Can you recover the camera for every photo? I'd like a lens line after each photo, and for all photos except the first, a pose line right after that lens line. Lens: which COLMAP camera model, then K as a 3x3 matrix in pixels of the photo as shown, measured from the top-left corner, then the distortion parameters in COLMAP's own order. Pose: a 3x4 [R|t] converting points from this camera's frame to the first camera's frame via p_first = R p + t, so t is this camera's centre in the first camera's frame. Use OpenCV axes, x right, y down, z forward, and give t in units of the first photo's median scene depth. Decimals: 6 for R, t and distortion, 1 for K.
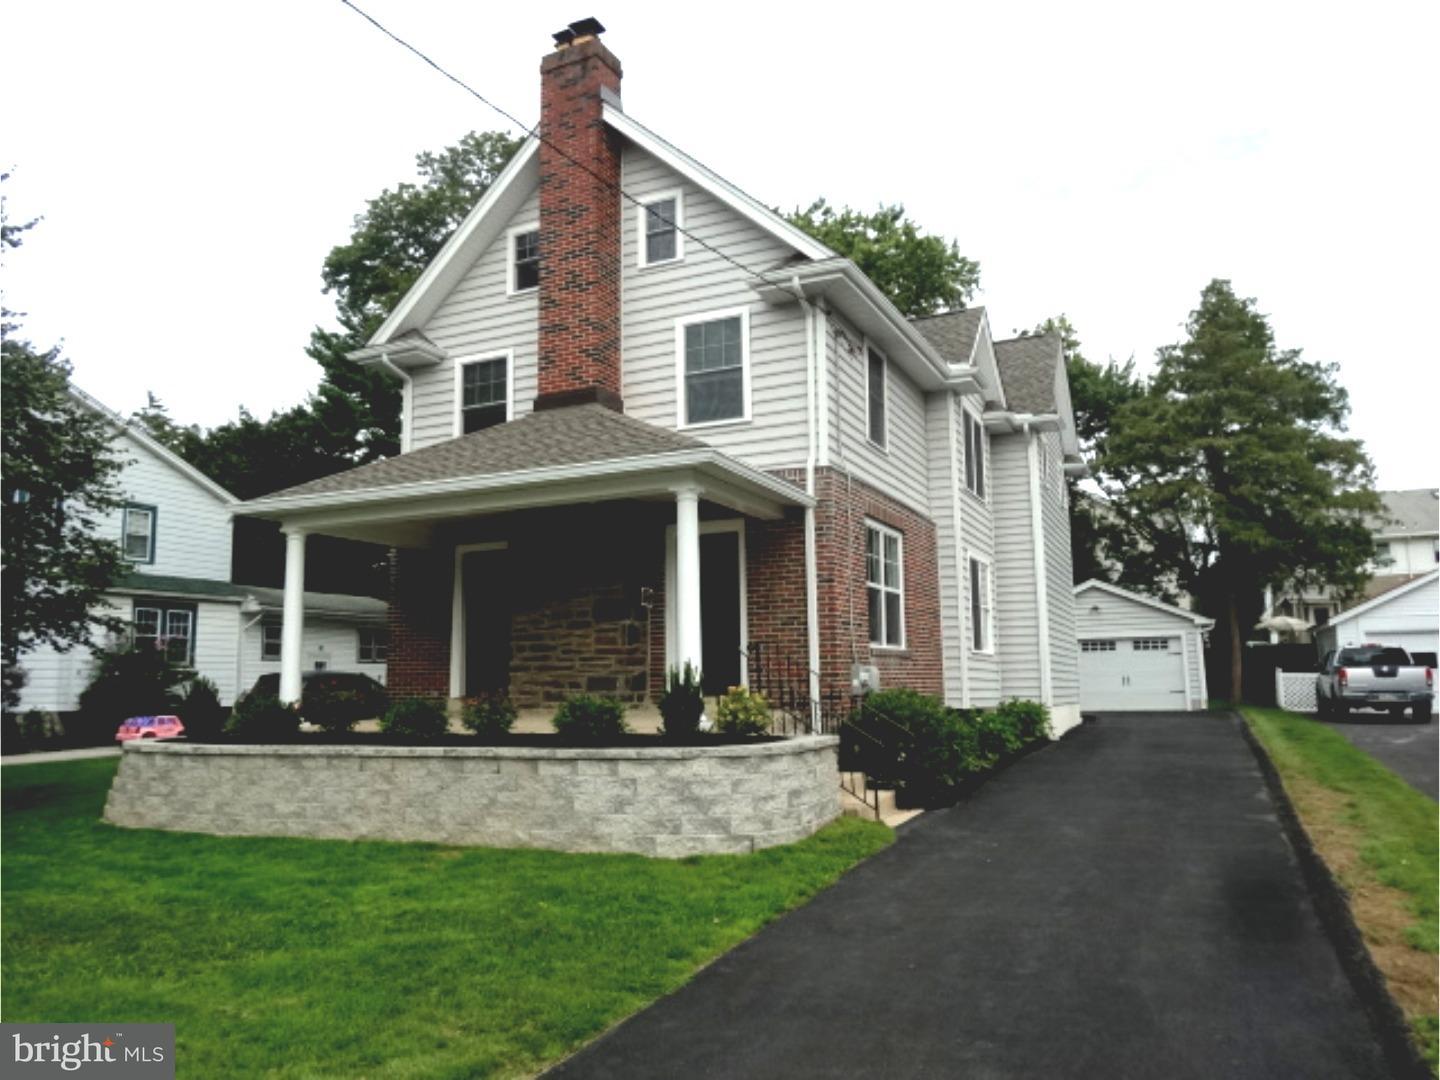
lens RADIAL K [[1071.0, 0, 720.0], [0, 1071.0, 540.0], [0, 0, 1]] dist [-0.005222, -0.007339]
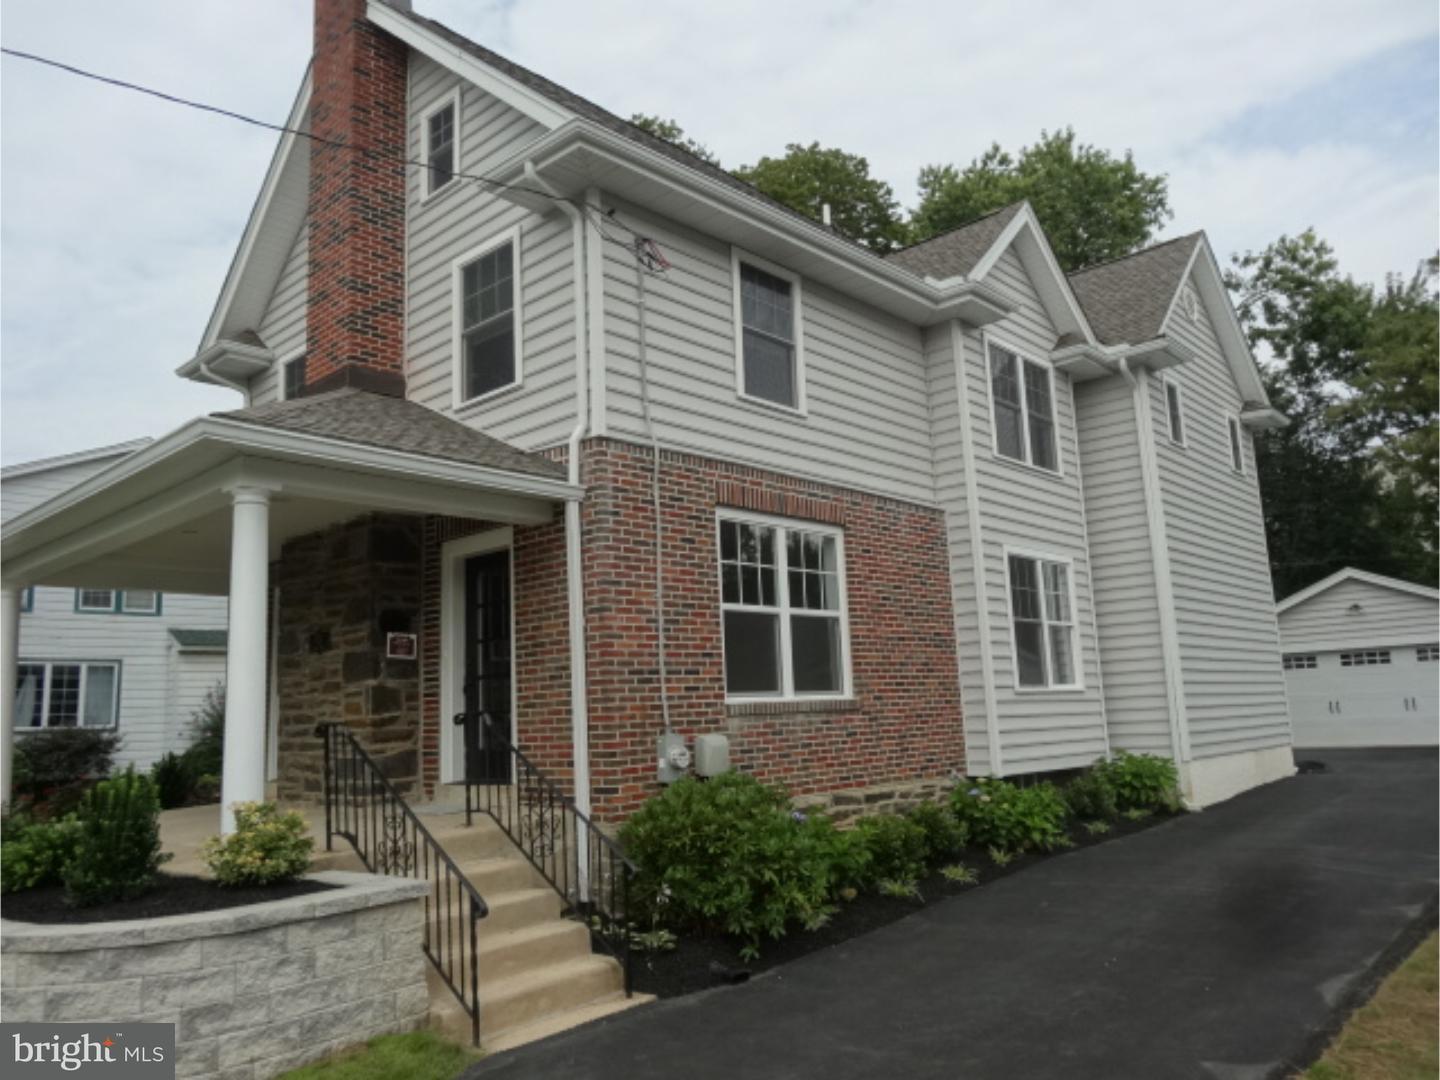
lens RADIAL K [[1067.1, 0, 720.0], [0, 1067.1, 540.0], [0, 0, 1]] dist [0.000383, -0.003177]
pose [[0.952687, -0.077786, -0.293831, 0.314377], [0.071875, 0.996936, -0.030880, 0.017965], [0.295332, 0.008300, 0.955359, 0.340514]]
